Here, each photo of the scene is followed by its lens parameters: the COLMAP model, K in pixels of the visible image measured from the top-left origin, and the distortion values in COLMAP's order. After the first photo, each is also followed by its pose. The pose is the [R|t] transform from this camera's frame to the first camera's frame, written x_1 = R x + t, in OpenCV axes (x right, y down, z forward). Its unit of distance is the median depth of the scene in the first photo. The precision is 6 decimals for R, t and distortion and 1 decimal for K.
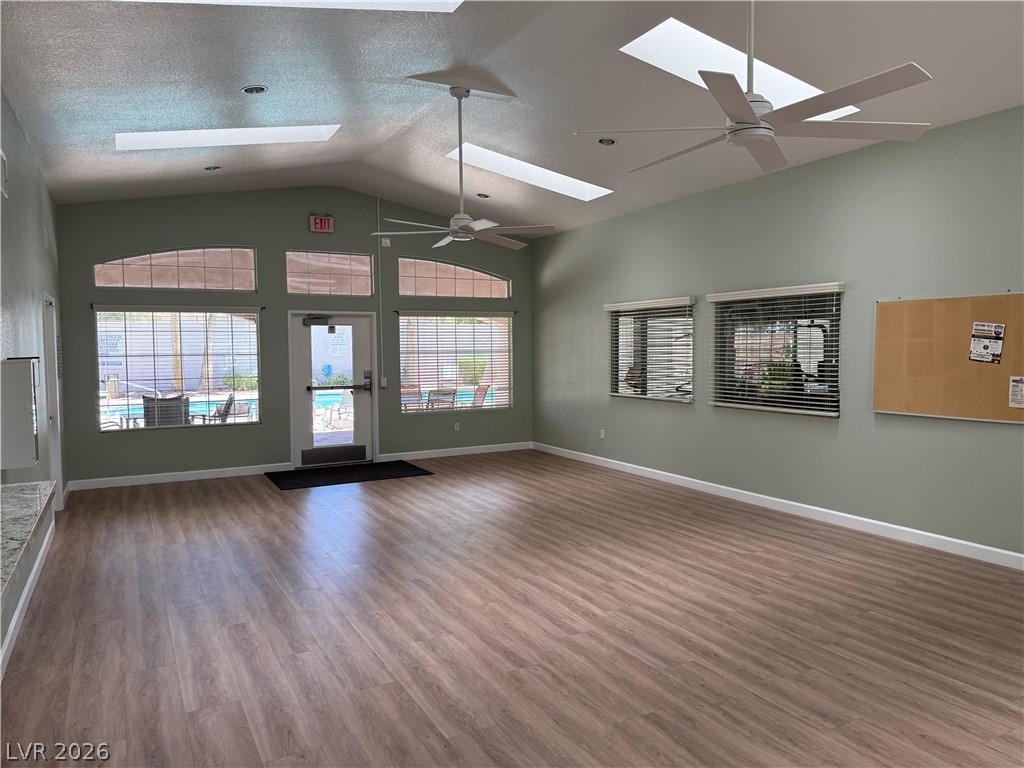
lens RADIAL K [[706.4, 0, 512.0], [0, 706.4, 384.0], [0, 0, 1]] dist [0.033664, -0.046107]
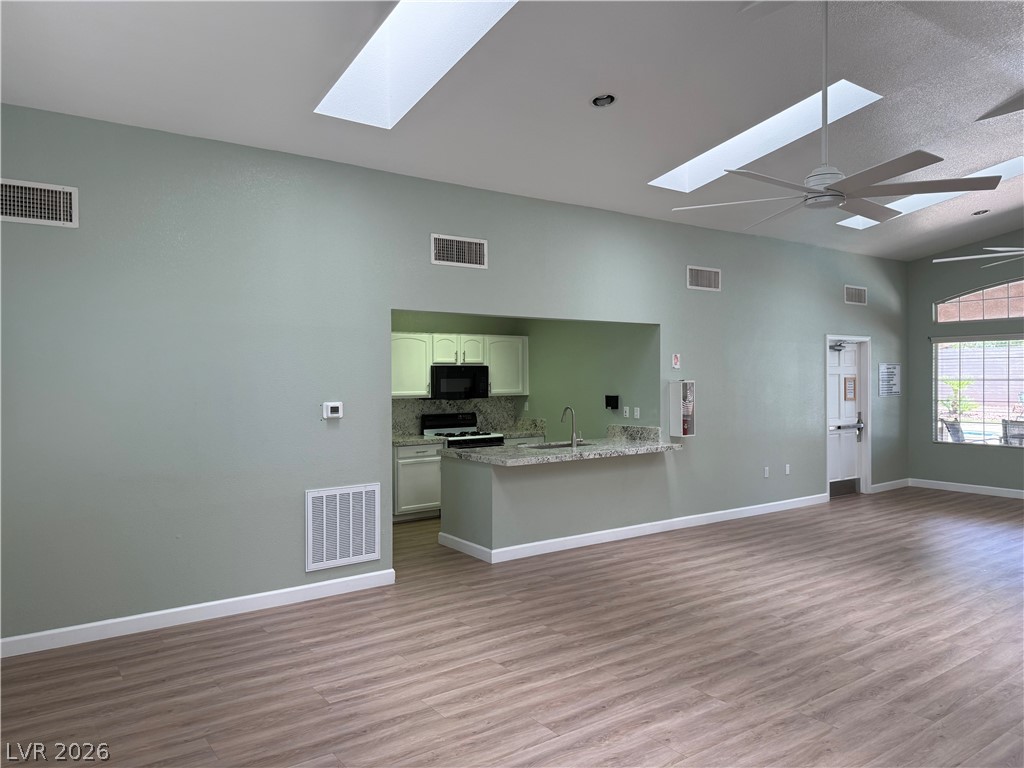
lens RADIAL K [[706.4, 0, 512.0], [0, 706.4, 384.0], [0, 0, 1]] dist [0.033664, -0.046107]
pose [[0.142292, 0.016717, -0.989684, 1.146099], [-0.051870, 0.998610, 0.009410, -0.015683], [0.988465, 0.049996, 0.142961, 0.278796]]
